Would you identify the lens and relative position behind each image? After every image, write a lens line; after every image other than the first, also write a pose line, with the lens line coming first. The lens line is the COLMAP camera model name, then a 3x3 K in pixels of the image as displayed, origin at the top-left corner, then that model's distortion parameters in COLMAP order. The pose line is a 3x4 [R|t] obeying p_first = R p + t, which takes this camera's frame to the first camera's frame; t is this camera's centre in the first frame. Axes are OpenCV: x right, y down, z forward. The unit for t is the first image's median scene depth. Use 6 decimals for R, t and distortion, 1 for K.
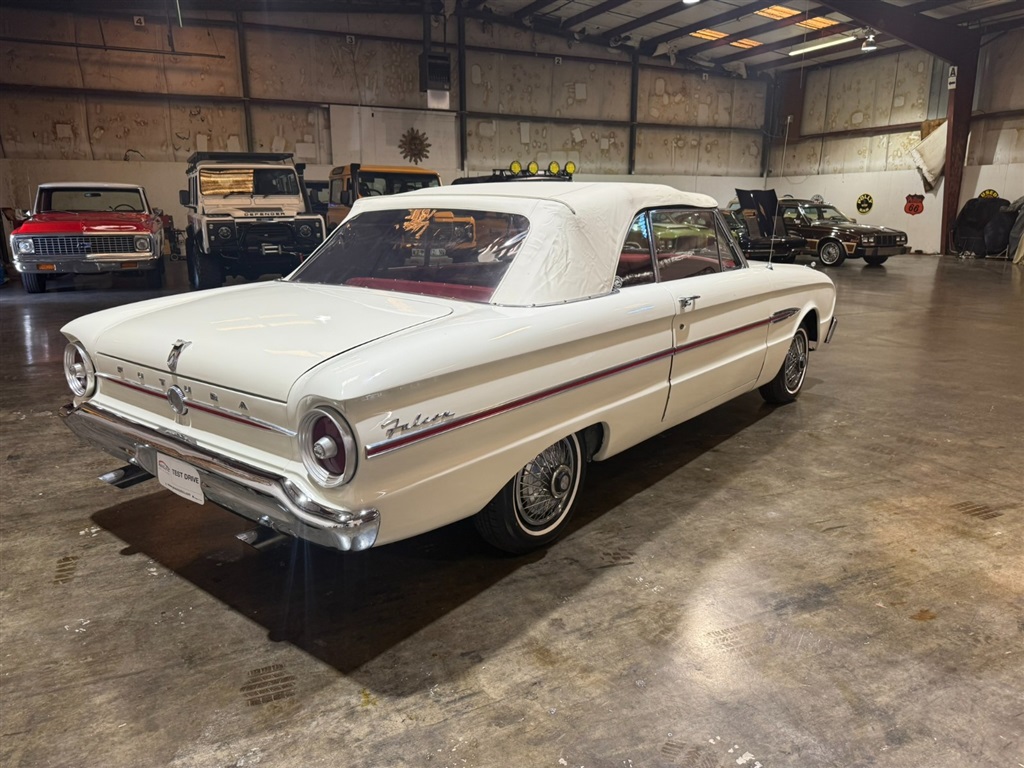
lens RADIAL K [[723.6, 0, 516.2], [0, 723.6, 385.0], [0, 0, 1]] dist [0.025550, -0.033272]
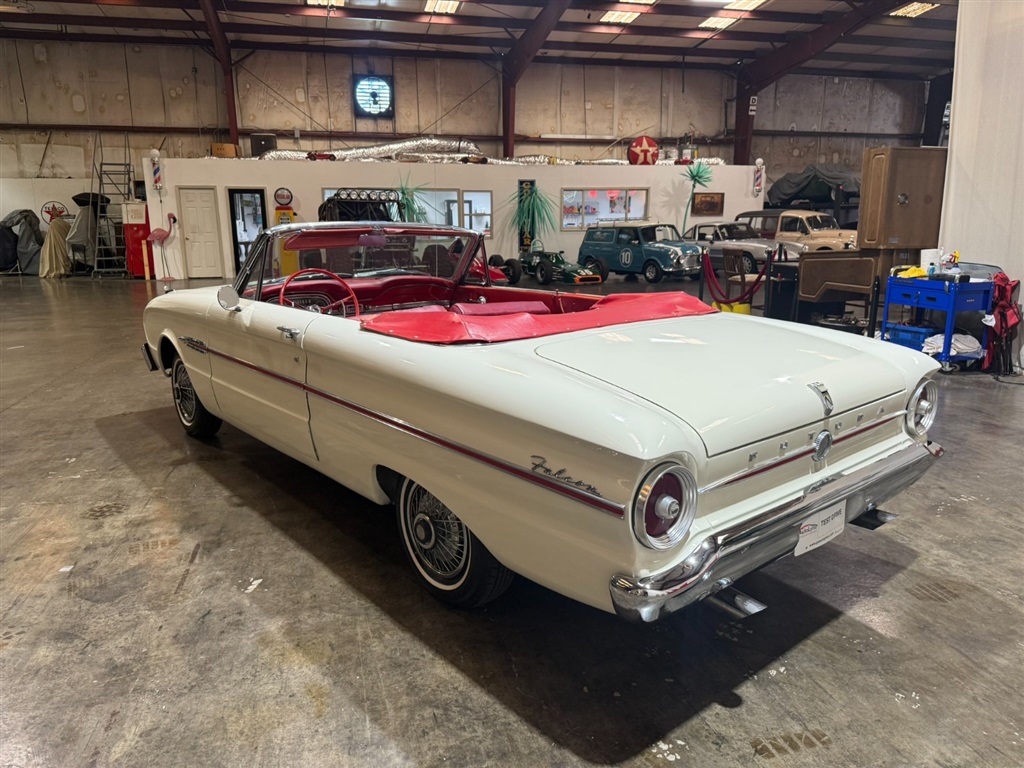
lens RADIAL K [[727.4, 0, 515.9], [0, 727.4, 384.3], [0, 0, 1]] dist [0.016577, -0.024852]
pose [[0.195650, -0.216226, 0.956539, -0.189571], [0.233293, 0.957651, 0.168760, -0.040448], [-0.952521, 0.190136, 0.237808, 0.149730]]
